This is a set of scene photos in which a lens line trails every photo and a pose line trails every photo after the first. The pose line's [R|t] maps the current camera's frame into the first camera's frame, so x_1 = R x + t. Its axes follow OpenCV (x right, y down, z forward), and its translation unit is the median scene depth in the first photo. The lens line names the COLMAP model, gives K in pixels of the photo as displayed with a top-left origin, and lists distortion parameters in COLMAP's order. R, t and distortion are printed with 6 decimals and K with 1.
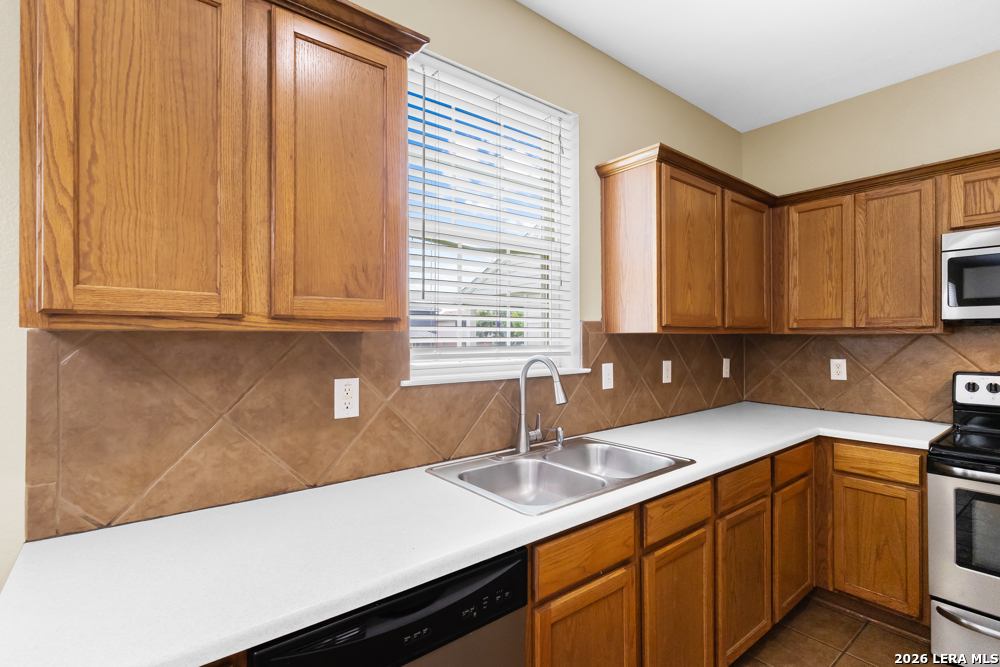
lens RADIAL K [[453.8, 0, 520.4], [0, 453.8, 337.0], [0, 0, 1]] dist [0.000502, 0.000383]
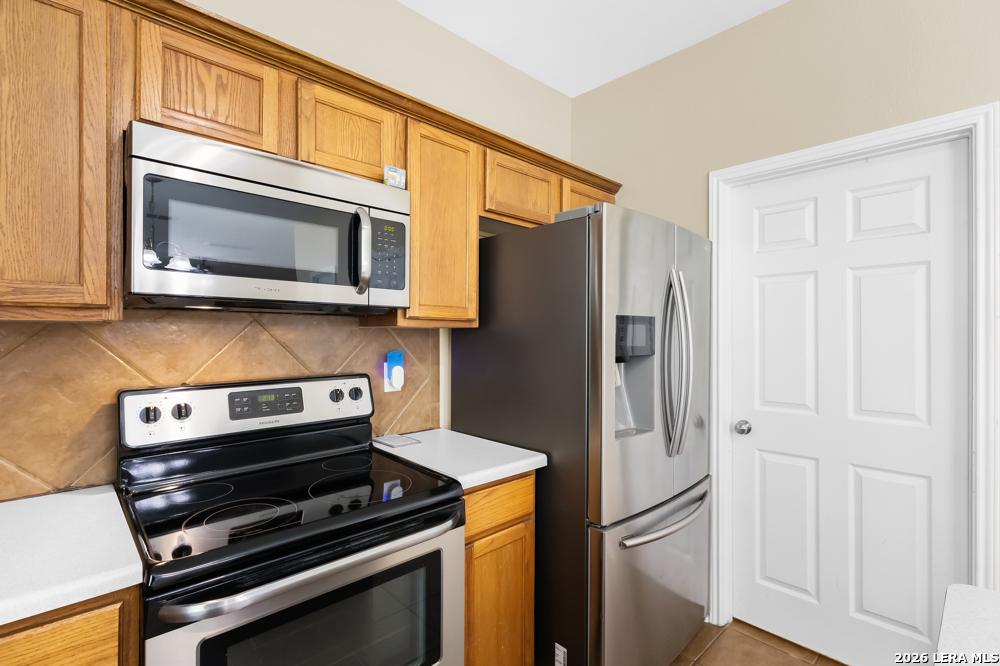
lens RADIAL K [[453.8, 0, 477.5], [0, 453.8, 332.9], [0, 0, 1]] dist [0.000502, 0.000383]
pose [[-0.054250, 0.003595, 0.998521, 0.441682], [-0.004486, 0.999983, -0.003844, 0.006377], [-0.998517, -0.004688, -0.054233, 0.693898]]
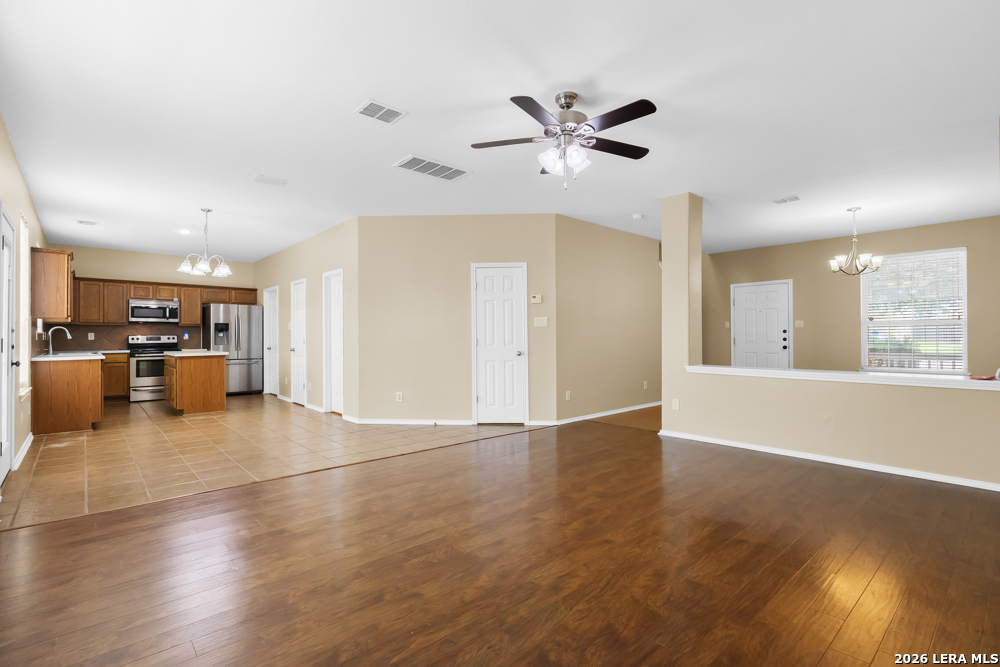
lens RADIAL K [[453.8, 0, 486.3], [0, 453.8, 334.0], [0, 0, 1]] dist [0.000502, 0.000383]
pose [[-0.052153, 0.006563, 0.998618, -3.382996], [0.002738, 0.999976, -0.006429, 0.115559], [-0.998635, 0.002399, -0.052170, -2.015925]]
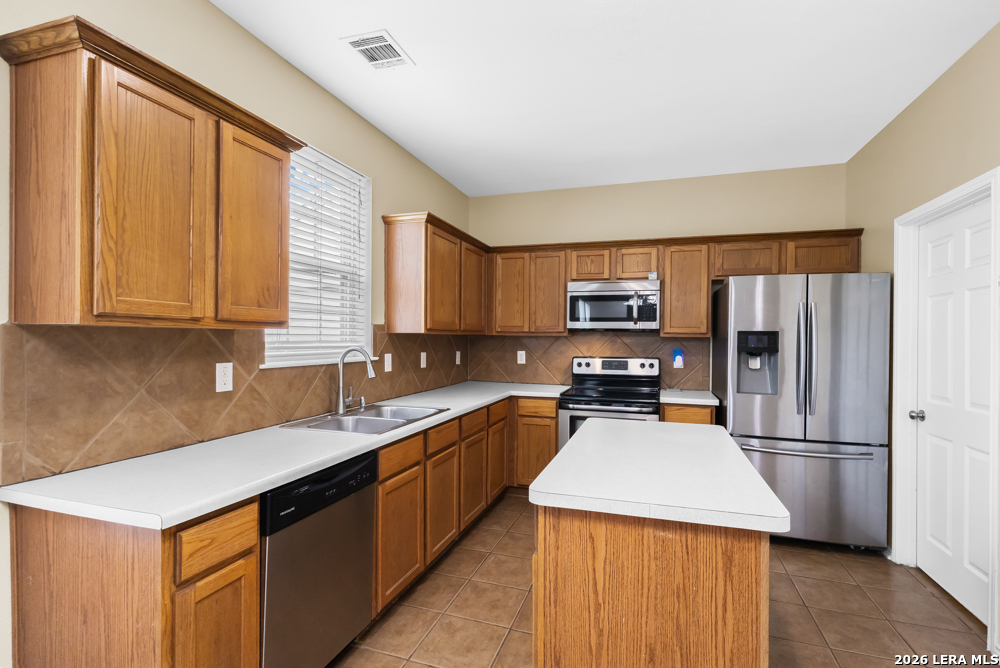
lens RADIAL K [[453.8, 0, 515.3], [0, 453.8, 337.5], [0, 0, 1]] dist [0.000502, 0.000383]
pose [[0.830894, 0.010251, 0.556336, -0.301663], [-0.011314, 0.999935, -0.001527, 0.004676], [-0.556315, -0.005025, 0.830956, -0.458957]]
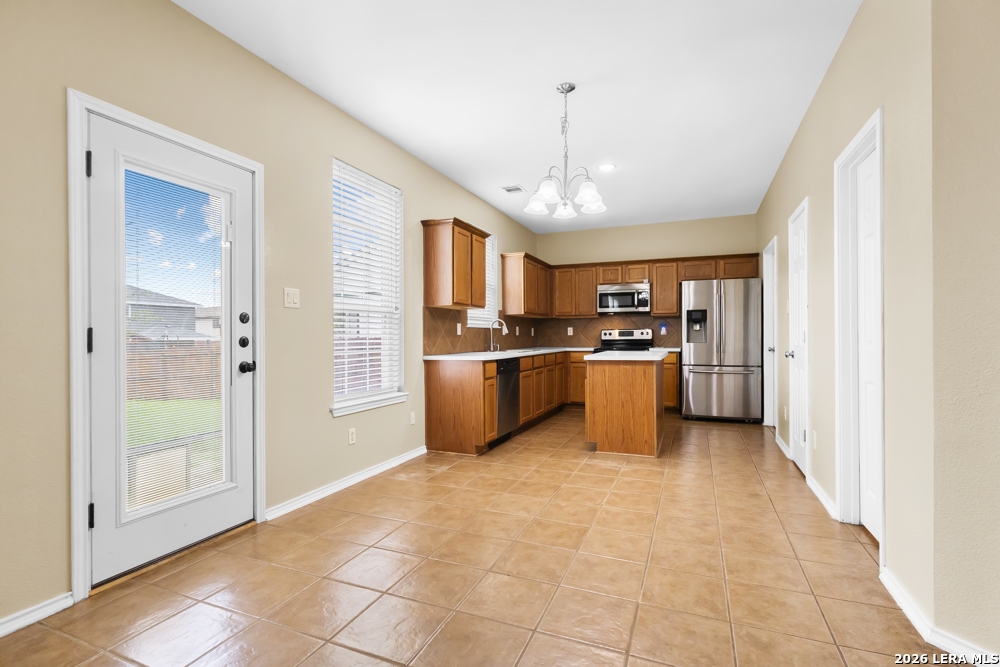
lens RADIAL K [[453.8, 0, 526.3], [0, 453.8, 341.7], [0, 0, 1]] dist [0.000502, 0.000383]
pose [[0.856707, -0.009909, 0.515708, -1.247007], [0.004824, 0.999926, 0.011198, 0.141955], [-0.515781, -0.007106, 0.856691, -1.604263]]
